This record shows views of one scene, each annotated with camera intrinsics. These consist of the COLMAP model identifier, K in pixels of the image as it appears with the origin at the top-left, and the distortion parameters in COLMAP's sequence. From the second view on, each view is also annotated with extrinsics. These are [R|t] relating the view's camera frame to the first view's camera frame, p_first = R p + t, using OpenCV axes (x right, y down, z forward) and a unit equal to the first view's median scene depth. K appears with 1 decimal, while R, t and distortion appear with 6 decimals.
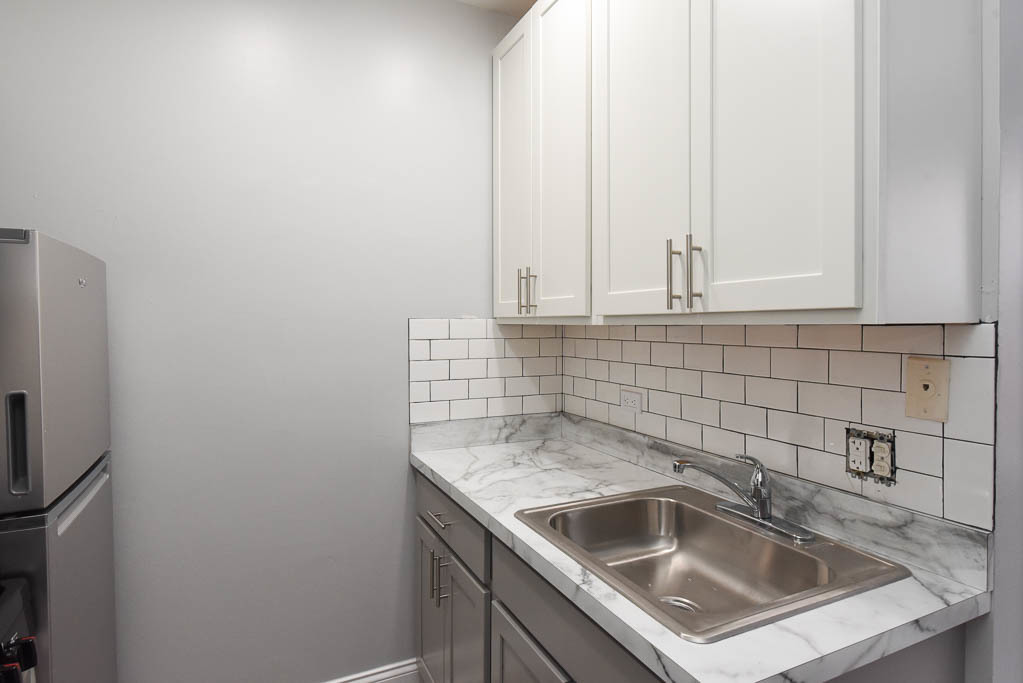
lens RADIAL K [[560.0, 0, 517.6], [0, 560.0, 330.2], [0, 0, 1]] dist [-0.002919, -0.001400]
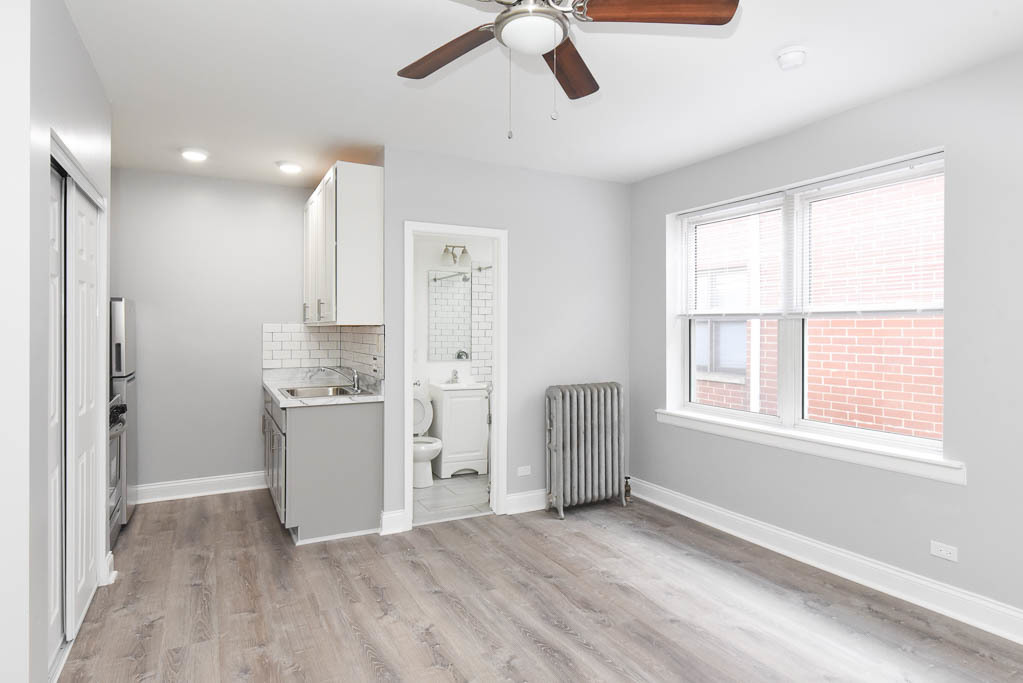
lens RADIAL K [[554.7, 0, 511.1], [0, 554.7, 327.5], [0, 0, 1]] dist [0.003384, -0.006940]
pose [[0.999391, 0.006174, 0.034348, 1.176098], [-0.005577, 0.999832, -0.017445, 0.048365], [-0.034450, 0.017242, 0.999258, -2.081471]]
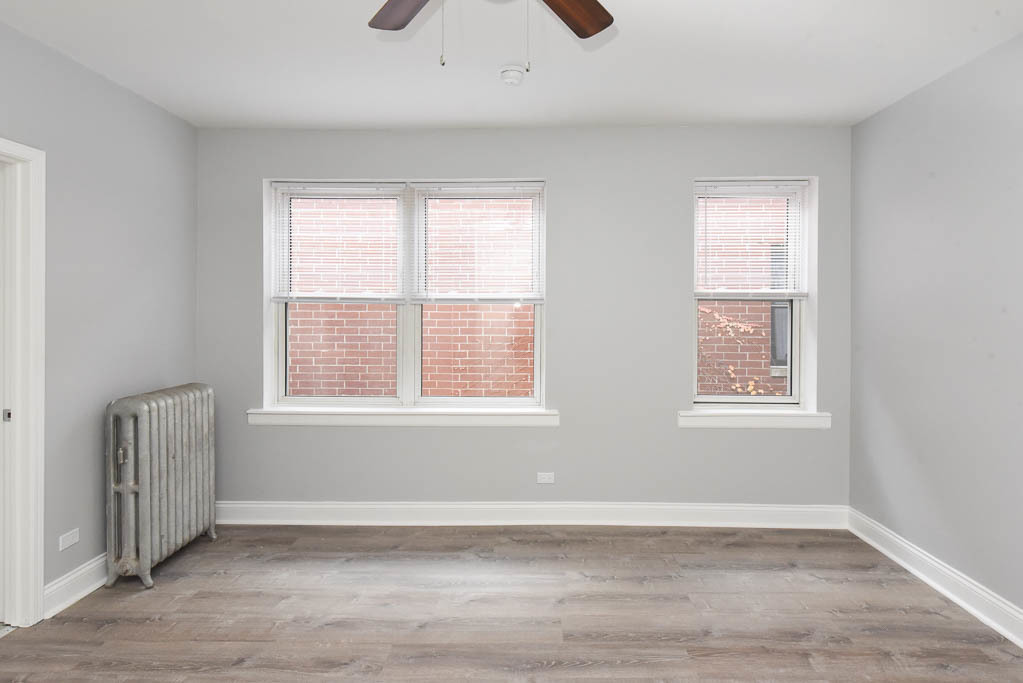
lens RADIAL K [[560.8, 0, 516.6], [0, 560.8, 307.5], [0, 0, 1]] dist [-0.002550, -0.002769]
pose [[0.462967, 0.011327, 0.886303, 0.316740], [0.009576, 0.999796, -0.017779, 0.027389], [-0.886324, 0.016718, 0.462764, -1.284471]]
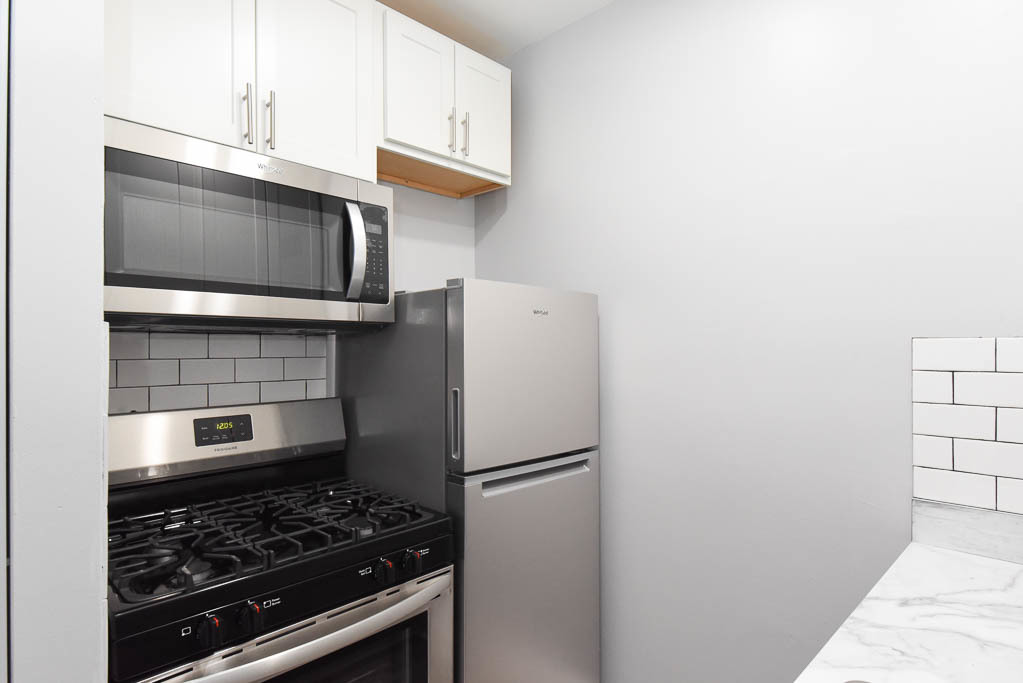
lens RADIAL K [[563.0, 0, 504.4], [0, 563.0, 347.4], [0, 0, 1]] dist [0.001287, -0.000168]
pose [[0.327177, 0.002337, -0.944960, 0.428966], [-0.019588, 0.999799, -0.004309, 0.003794], [0.944760, 0.019920, 0.327157, 0.501402]]
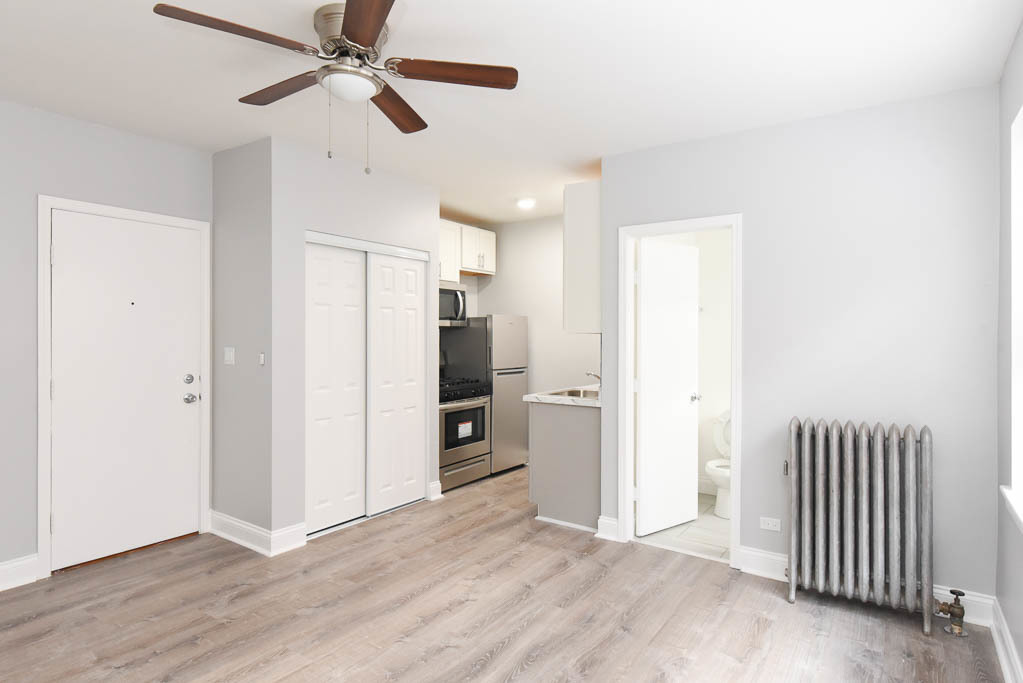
lens RADIAL K [[565.8, 0, 506.8], [0, 565.8, 336.3], [0, 0, 1]] dist [-0.001503, -0.002927]
pose [[0.491093, 0.006686, -0.871081, 2.935954], [-0.020417, 0.999784, -0.003837, 0.029957], [0.870868, 0.019669, 0.491124, -1.125304]]
